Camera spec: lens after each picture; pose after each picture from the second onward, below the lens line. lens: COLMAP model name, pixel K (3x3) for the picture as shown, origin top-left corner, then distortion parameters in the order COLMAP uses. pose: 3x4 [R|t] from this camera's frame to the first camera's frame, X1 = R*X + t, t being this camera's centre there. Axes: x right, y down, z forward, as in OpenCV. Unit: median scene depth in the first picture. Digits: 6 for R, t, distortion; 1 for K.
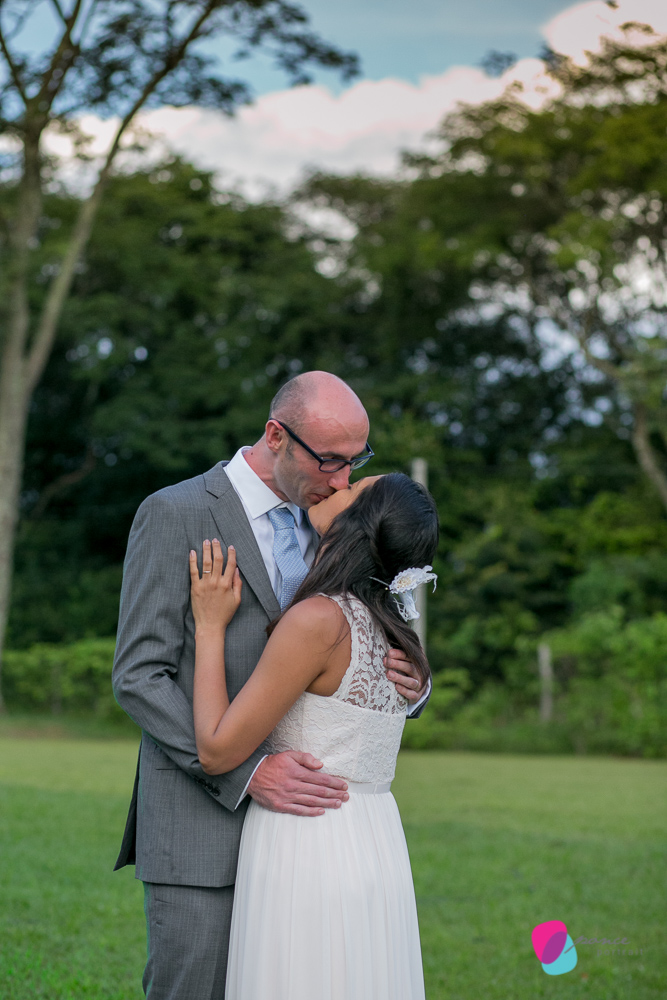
lens RADIAL K [[2344.7, 0, 317.5], [0, 2344.7, 527.4], [0, 0, 1]] dist [-0.016106, -0.305762]
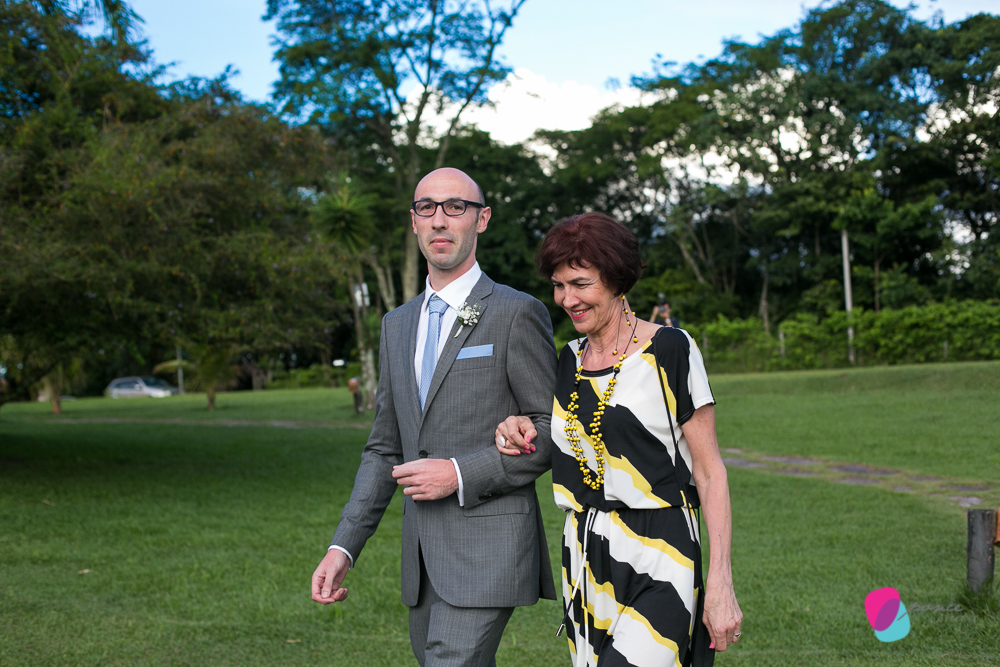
lens RADIAL K [[1432.1, 0, 511.1], [0, 1432.1, 312.4], [0, 0, 1]] dist [-0.130842, 0.049464]
pose [[0.996581, -0.069108, -0.045286, 0.028882], [0.070239, 0.997245, 0.023871, -0.016890], [0.043512, -0.026970, 0.998689, -0.419466]]
